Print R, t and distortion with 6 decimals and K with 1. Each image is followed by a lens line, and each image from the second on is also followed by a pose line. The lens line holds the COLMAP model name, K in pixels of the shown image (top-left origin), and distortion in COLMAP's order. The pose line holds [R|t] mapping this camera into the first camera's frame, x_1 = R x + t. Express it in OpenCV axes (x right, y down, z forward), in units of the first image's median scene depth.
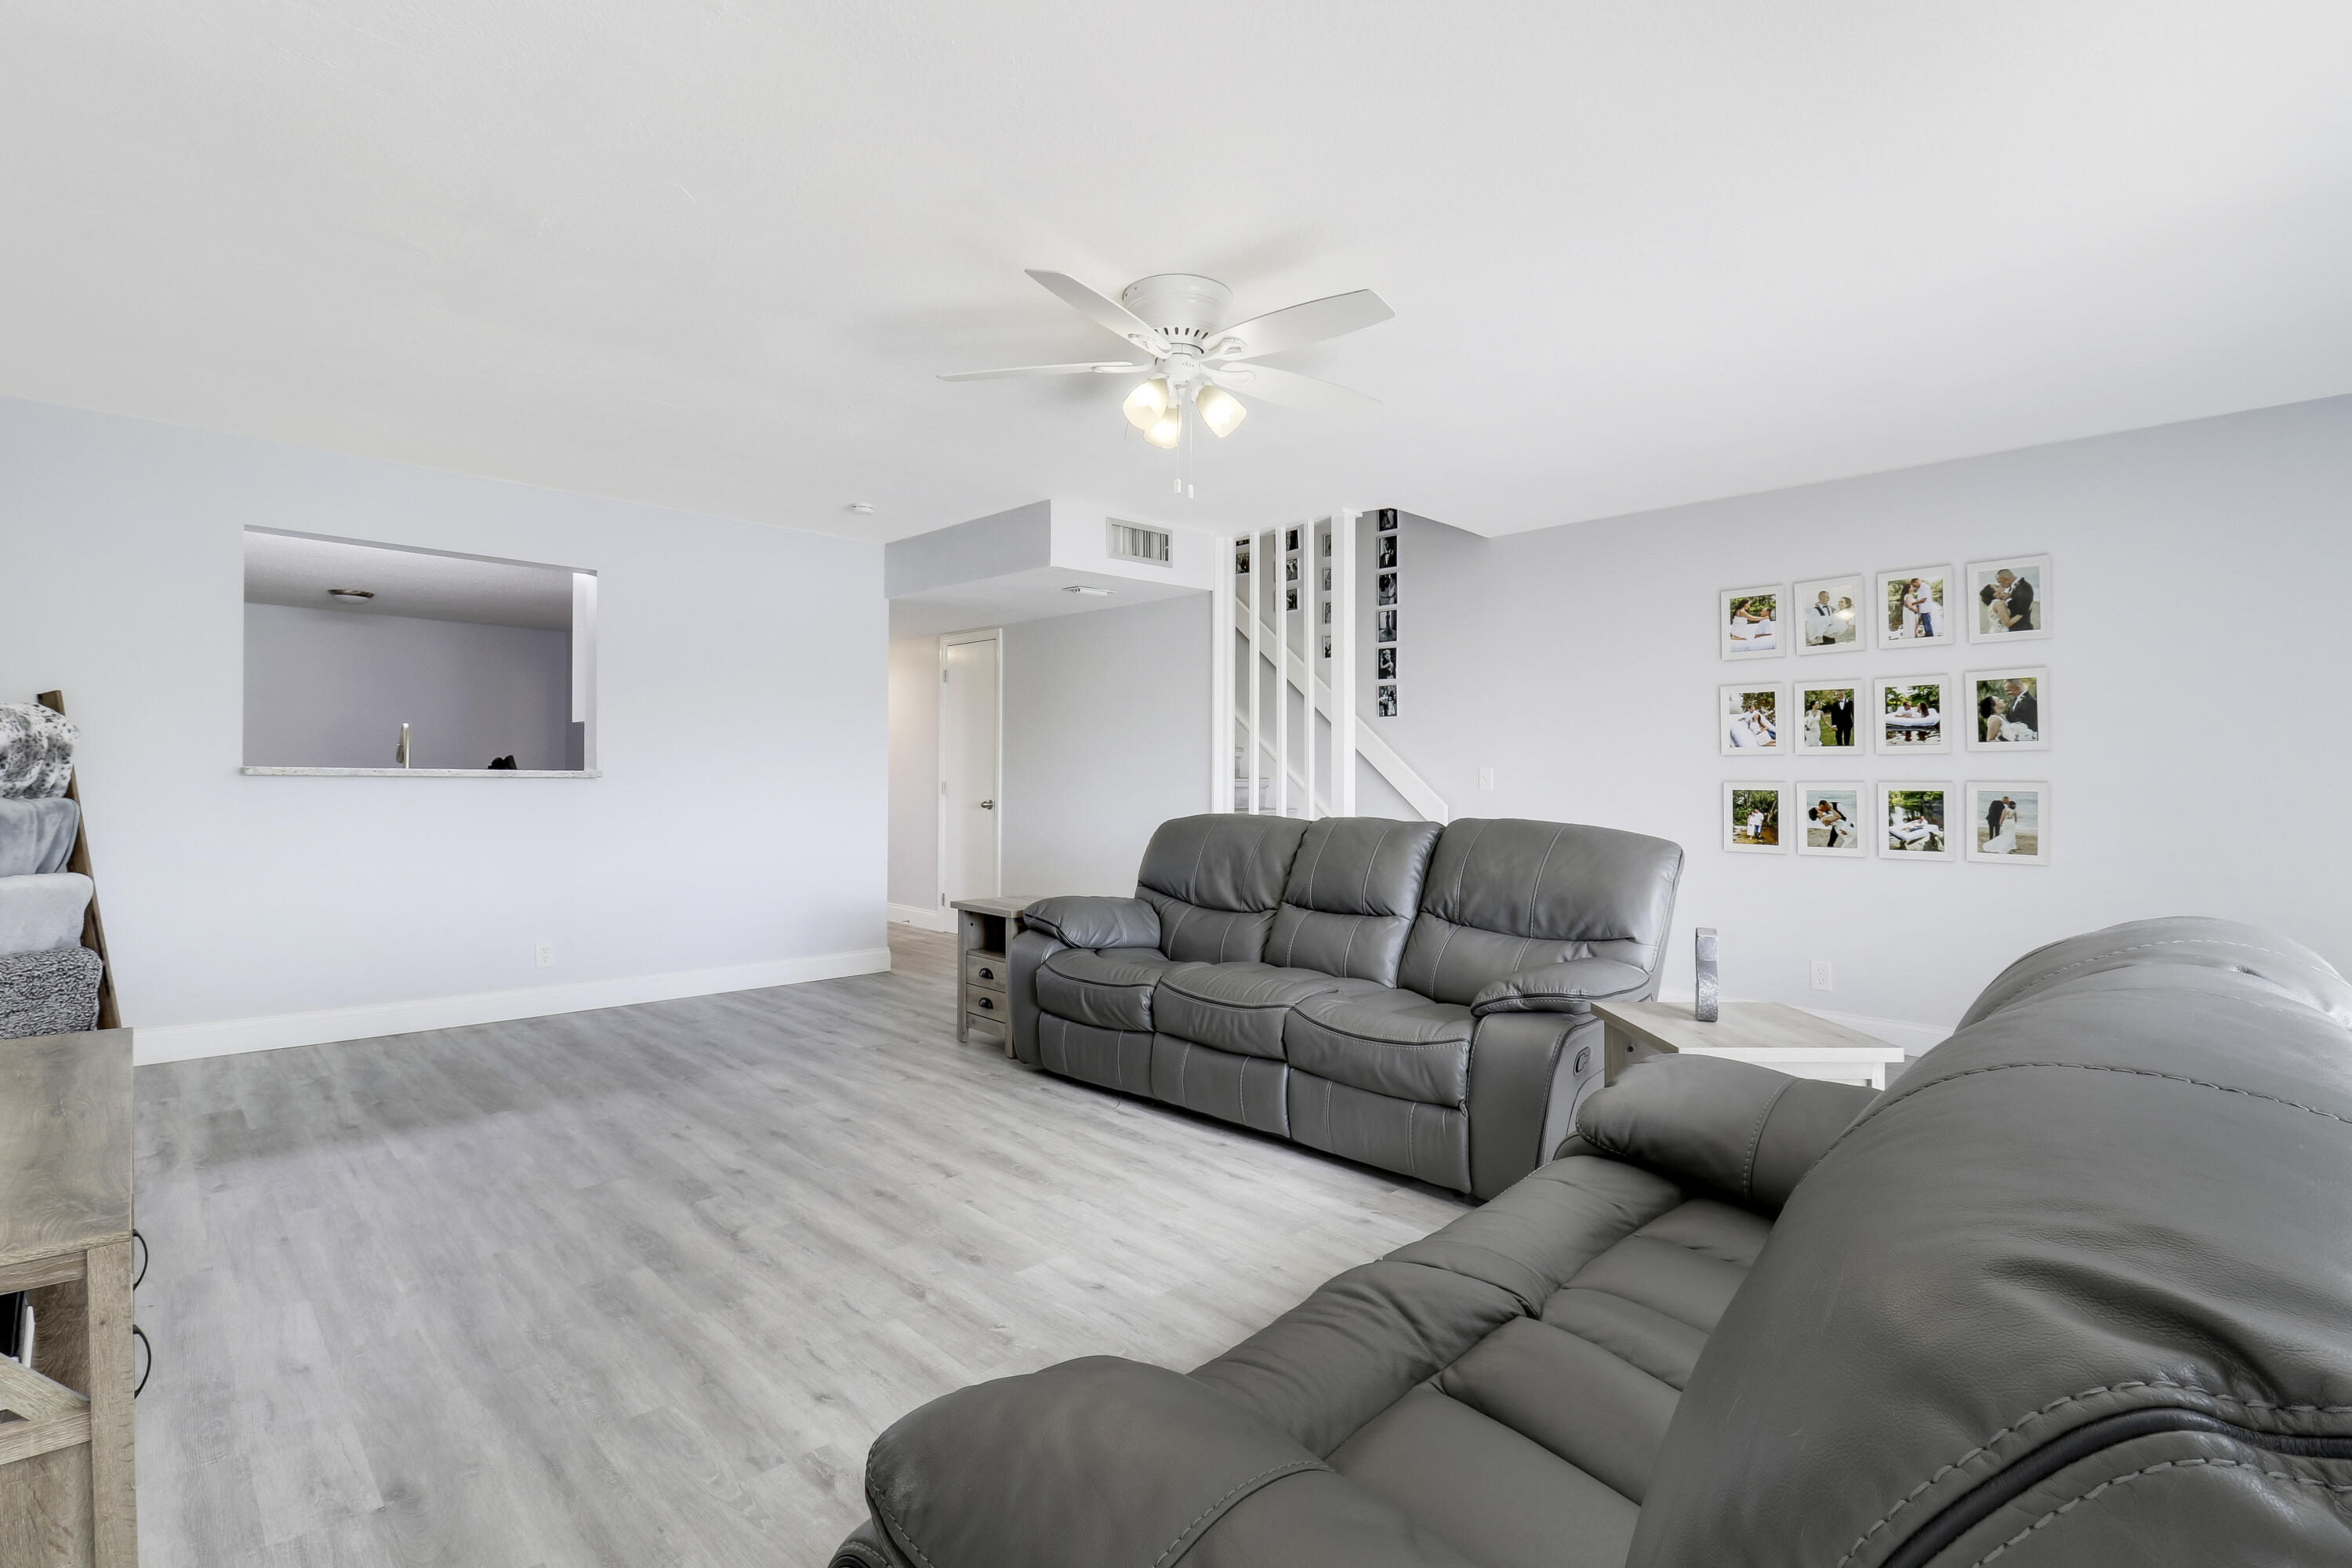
lens RADIAL K [[1101.6, 0, 1199.0], [0, 1101.6, 751.6], [0, 0, 1]] dist [0.002445, -0.011994]
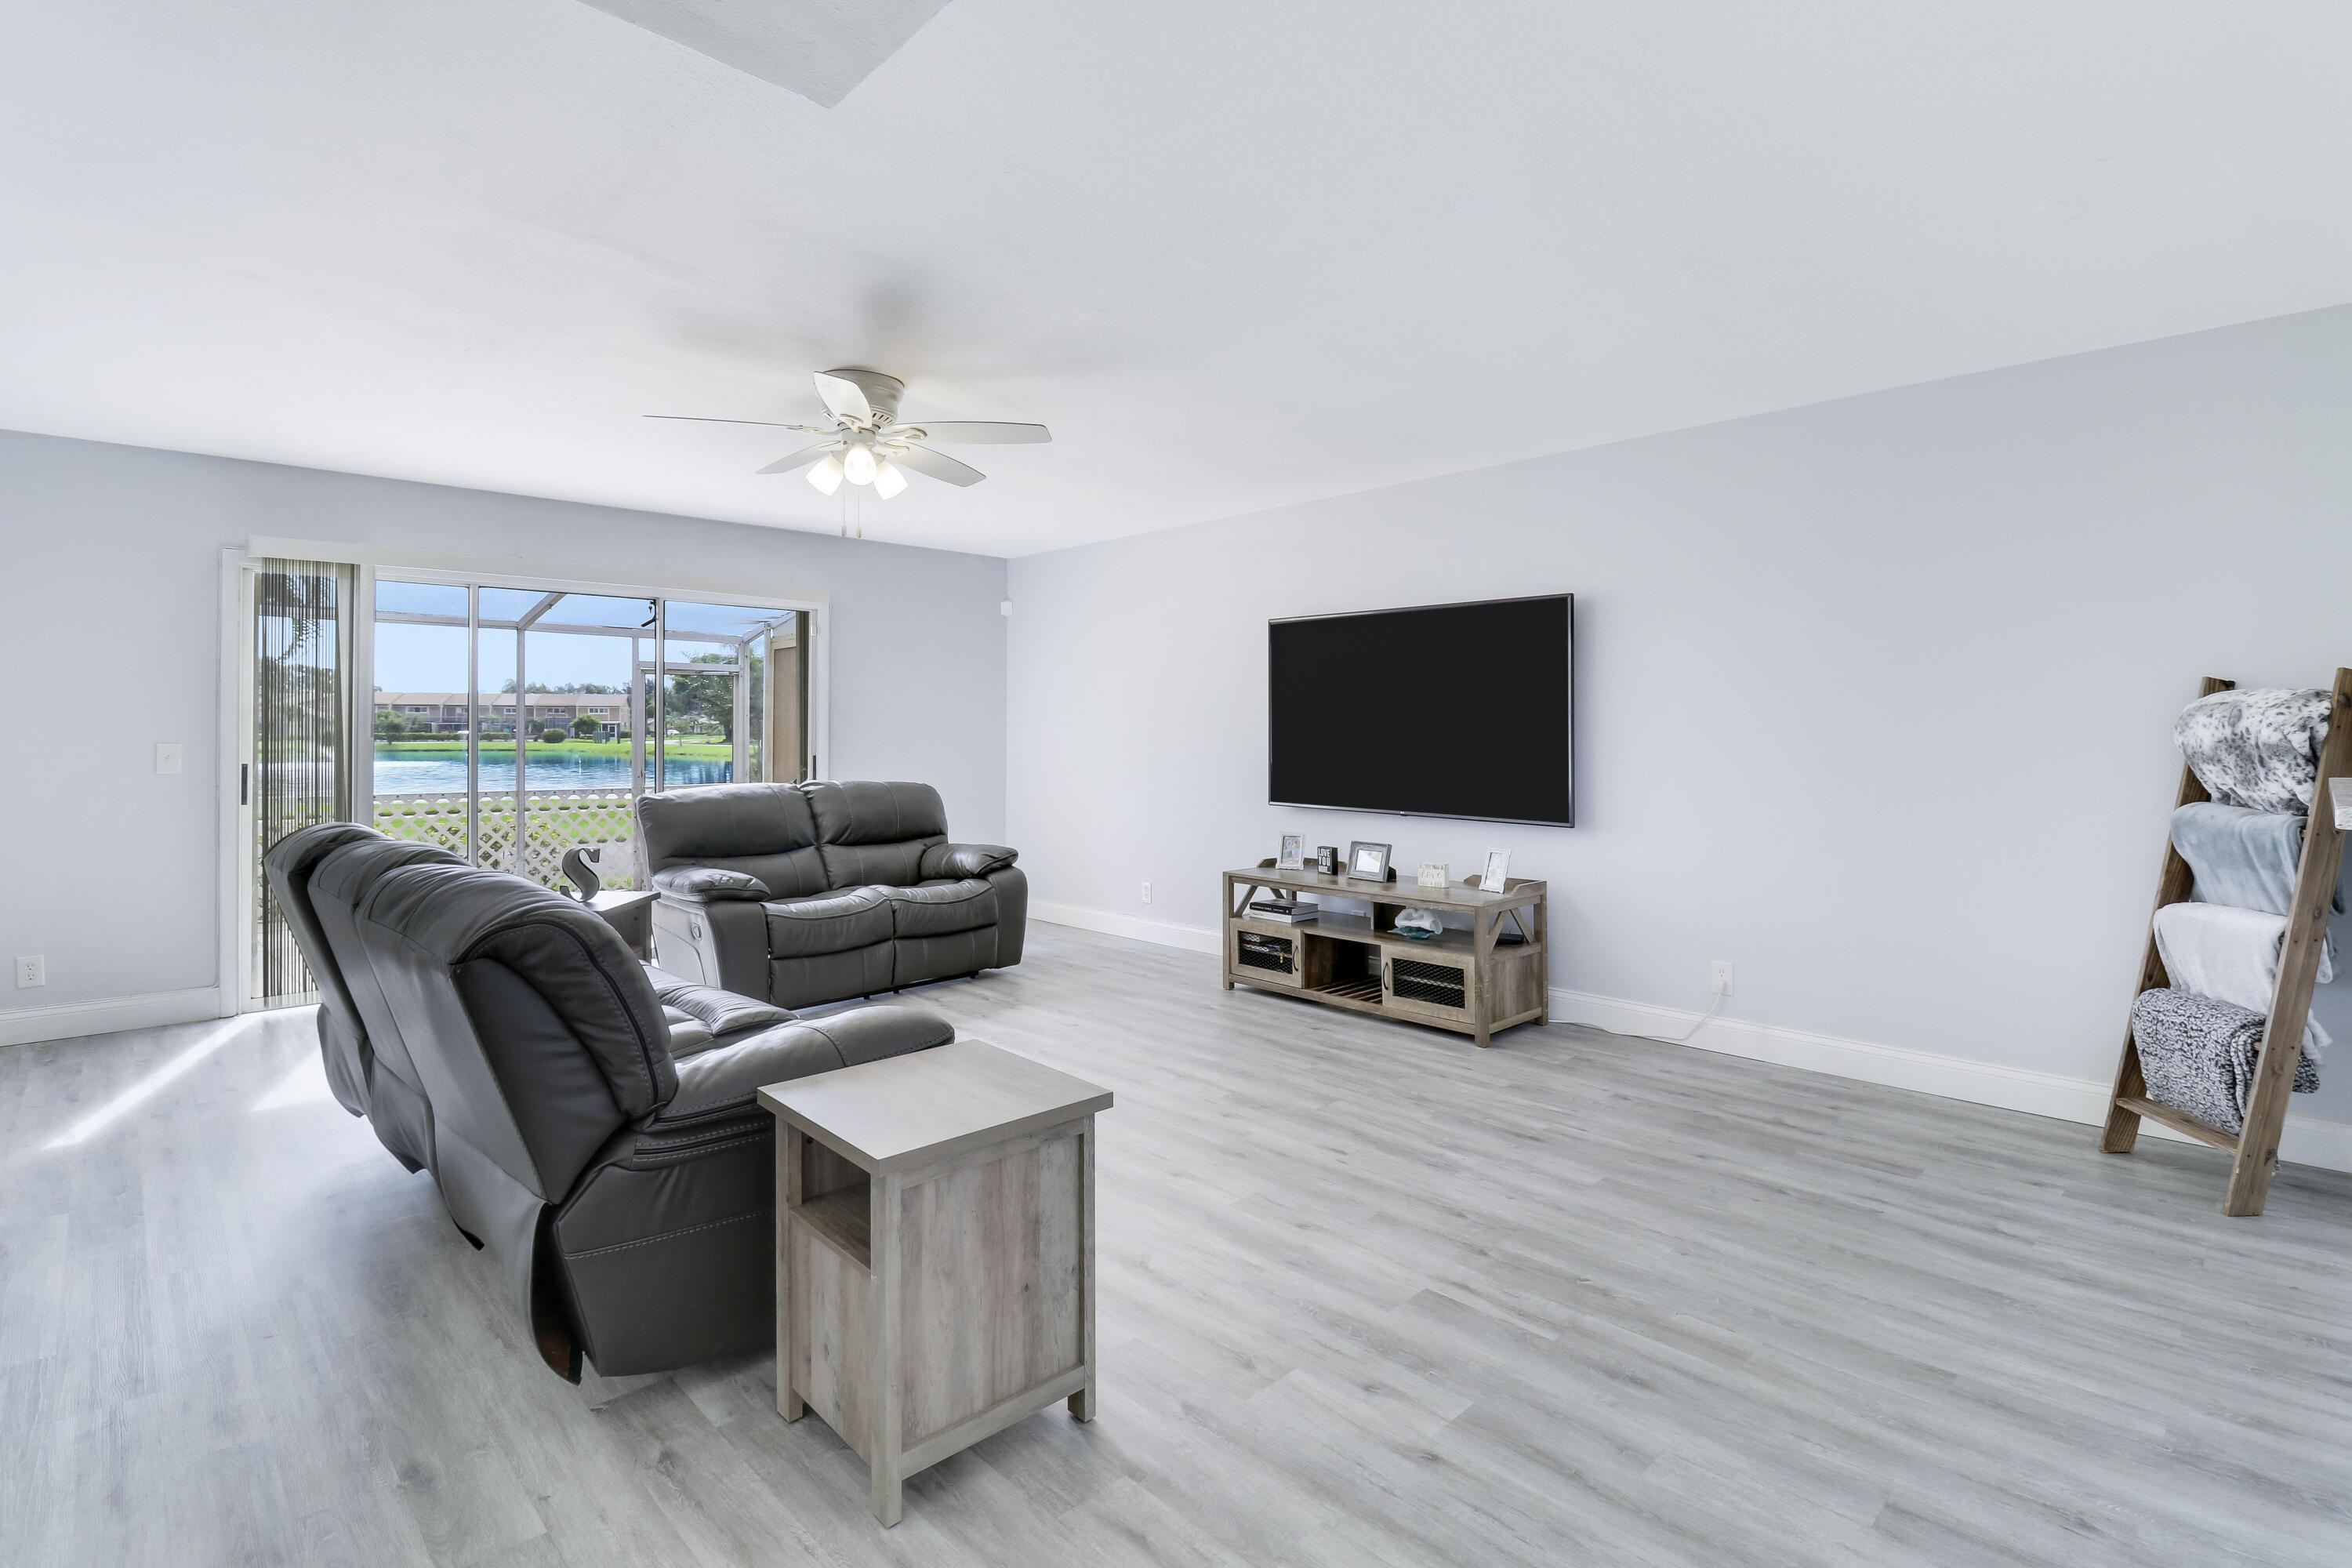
lens RADIAL K [[1101.6, 0, 1199.0], [0, 1101.6, 751.6], [0, 0, 1]] dist [0.002445, -0.011994]
pose [[-0.999954, -0.007723, 0.005766, -0.324152], [-0.007762, 0.999947, -0.006820, 0.012422], [-0.005713, -0.006865, -0.999960, 1.762342]]
